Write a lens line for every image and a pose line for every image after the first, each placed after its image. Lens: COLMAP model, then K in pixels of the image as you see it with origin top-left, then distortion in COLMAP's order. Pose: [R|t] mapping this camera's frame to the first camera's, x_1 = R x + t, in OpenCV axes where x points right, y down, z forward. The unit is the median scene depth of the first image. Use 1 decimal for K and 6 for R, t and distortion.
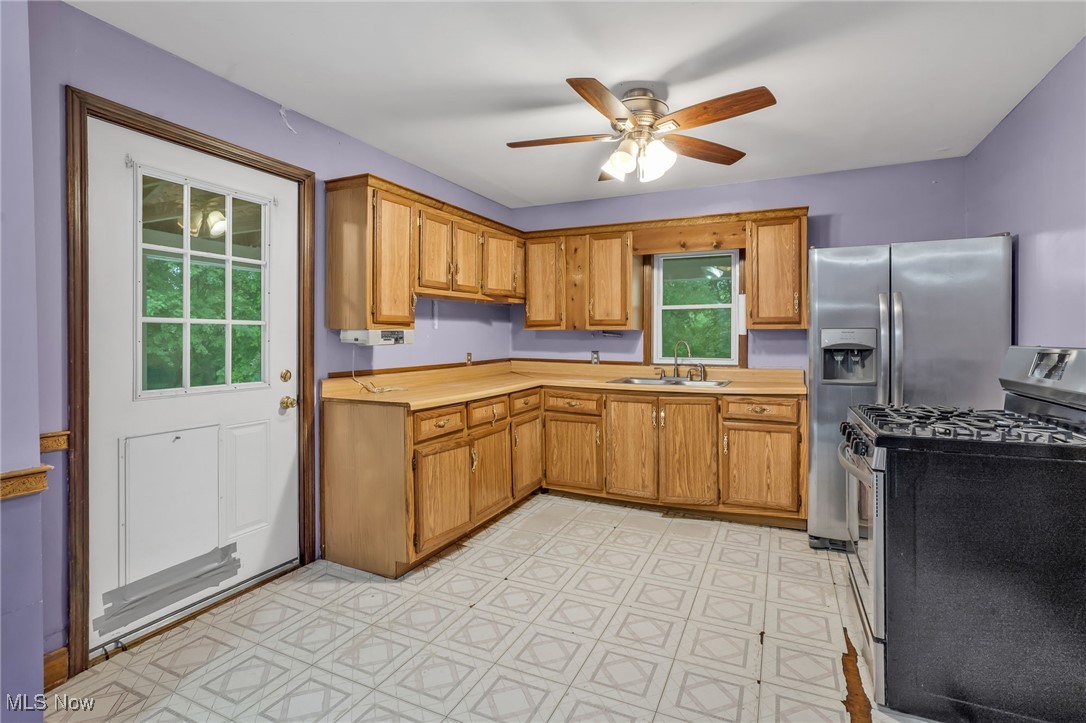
lens RADIAL K [[510.1, 0, 551.7], [0, 510.1, 335.4], [0, 0, 1]] dist [-0.028236, 0.006516]
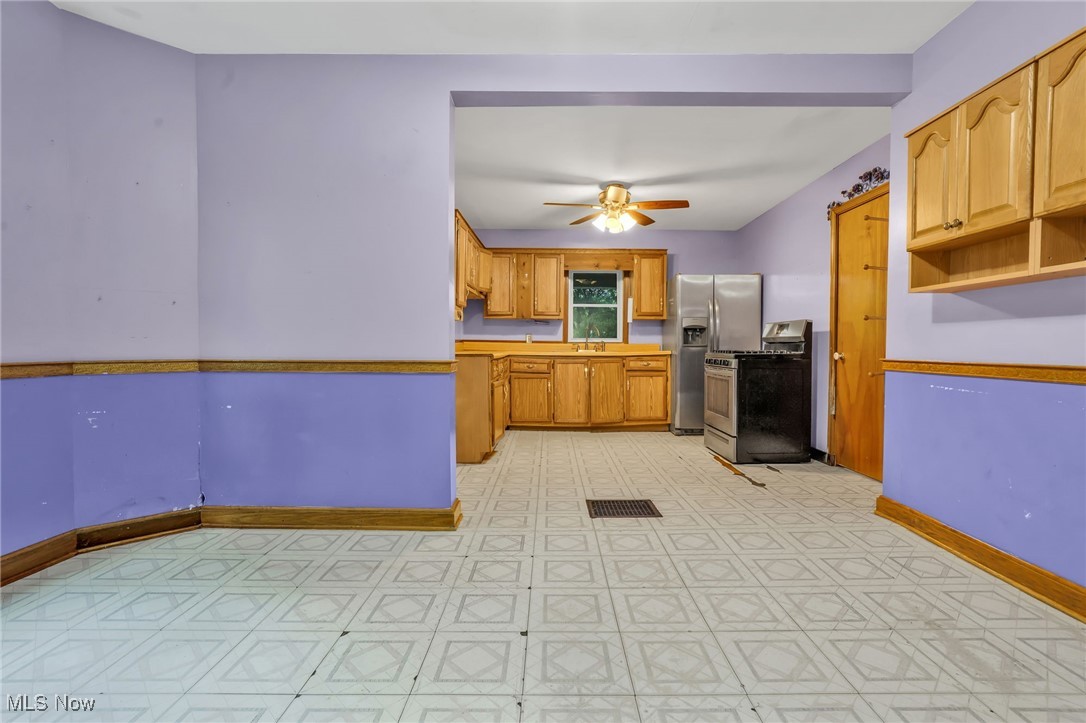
lens RADIAL K [[510.1, 0, 550.5], [0, 510.1, 354.4], [0, 0, 1]] dist [-0.028236, 0.006516]
pose [[0.906703, -0.004735, 0.421743, -0.608210], [-0.005091, 0.999741, 0.022170, 0.072118], [-0.421739, -0.022248, 0.906444, -0.436103]]
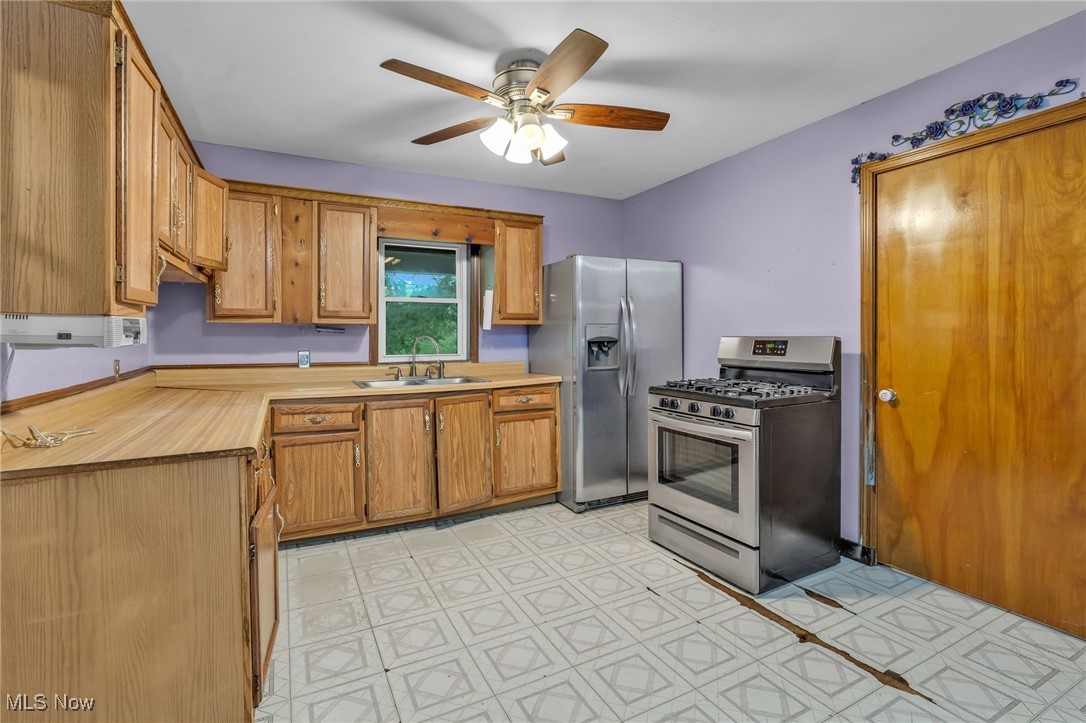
lens RADIAL K [[510.1, 0, 548.8], [0, 510.1, 334.9], [0, 0, 1]] dist [-0.028236, 0.006516]
pose [[0.606024, -0.005703, 0.795426, -0.395341], [0.002572, 0.999983, 0.005210, 0.004417], [-0.795442, -0.001111, 0.606028, 0.300708]]
